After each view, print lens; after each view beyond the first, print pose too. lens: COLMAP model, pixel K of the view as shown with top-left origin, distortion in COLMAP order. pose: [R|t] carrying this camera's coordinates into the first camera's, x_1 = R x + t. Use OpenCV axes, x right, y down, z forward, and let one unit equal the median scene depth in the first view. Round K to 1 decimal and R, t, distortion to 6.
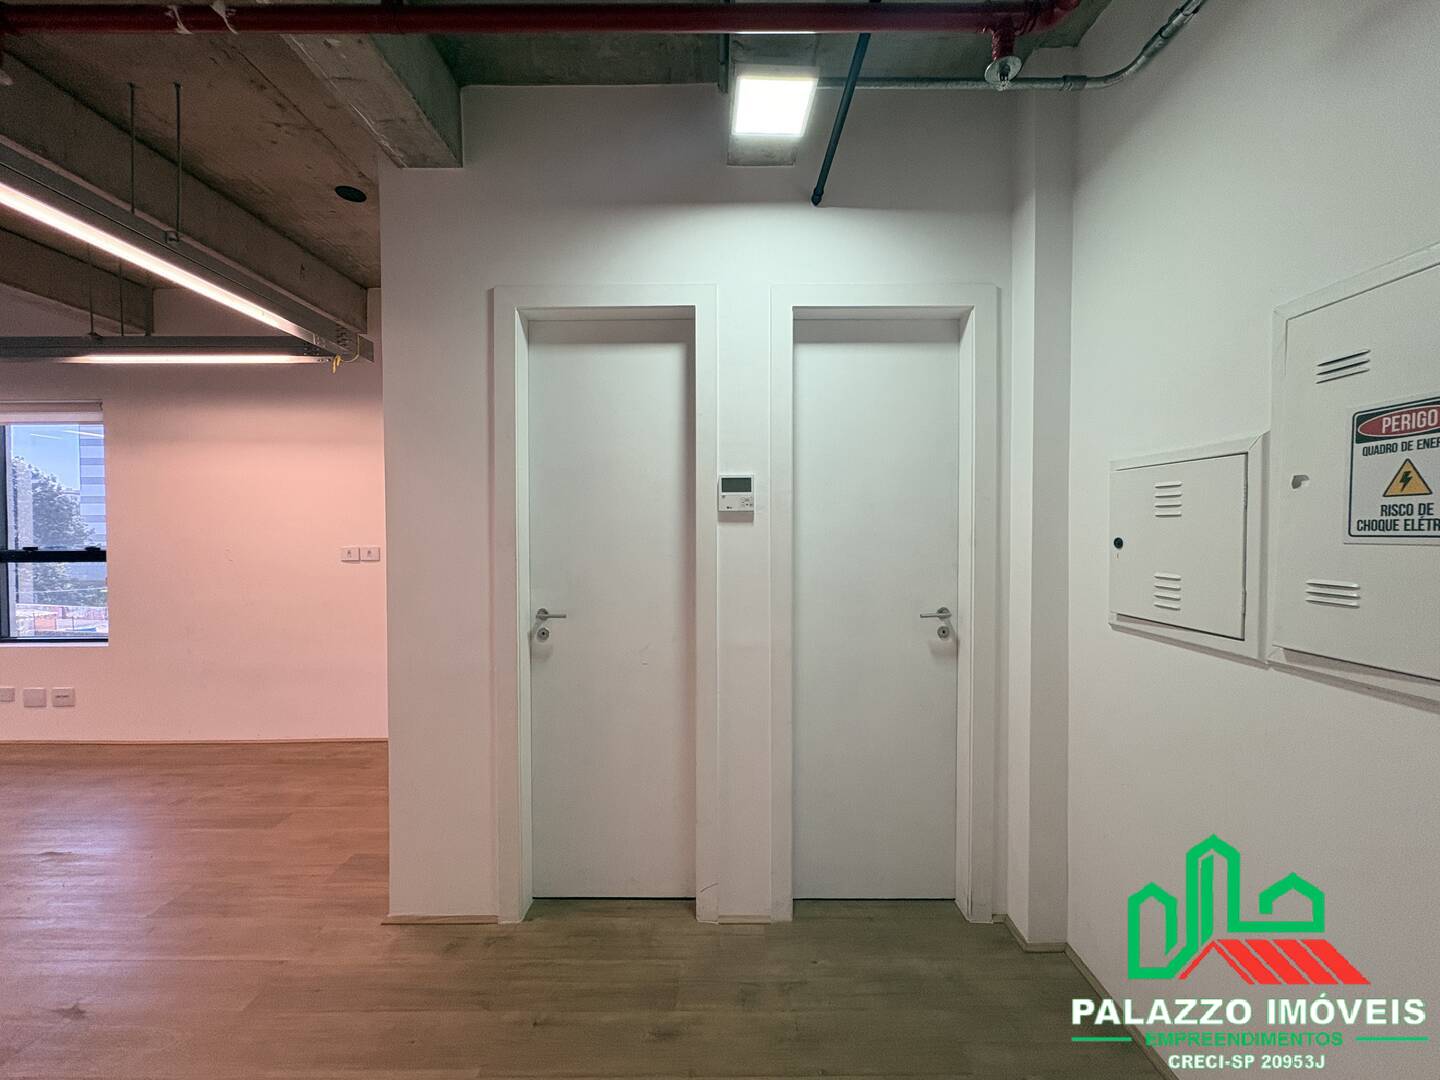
lens RADIAL K [[569.8, 0, 716.4], [0, 569.8, 535.7], [0, 0, 1]] dist [-0.000909, 0.000483]
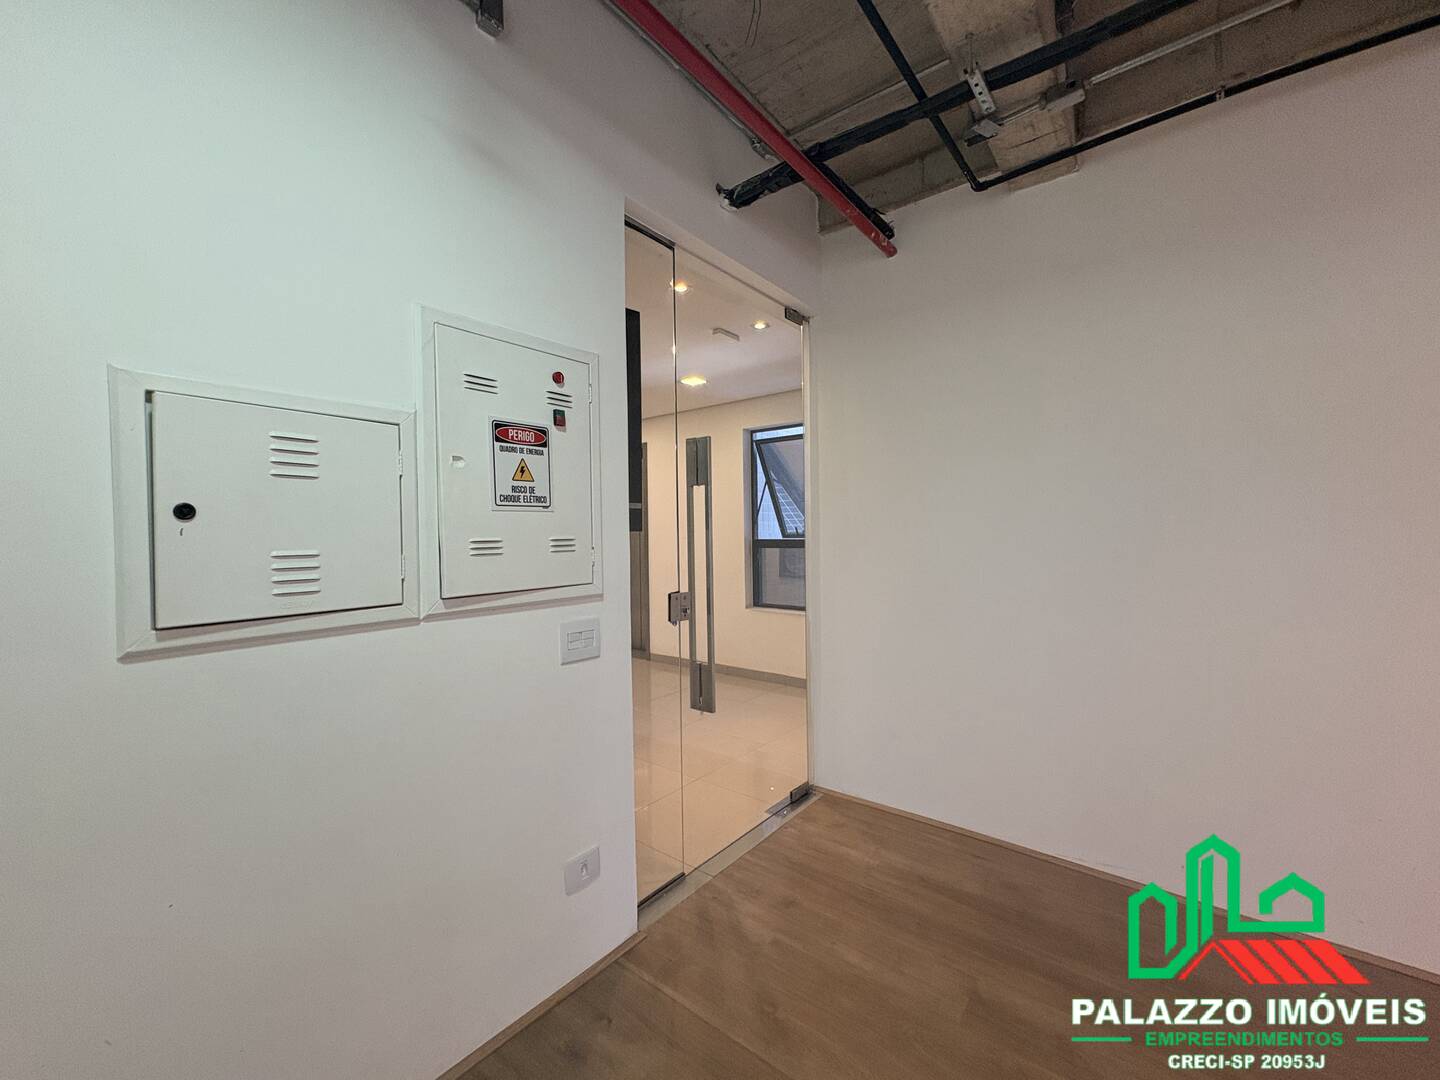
lens RADIAL K [[569.8, 0, 716.3], [0, 569.8, 530.9], [0, 0, 1]] dist [-0.000909, 0.000483]
pose [[-0.792753, 0.000906, 0.609543, -0.207942], [0.013237, 0.999789, 0.015730, 0.050514], [-0.609400, 0.020539, -0.792597, 1.826378]]
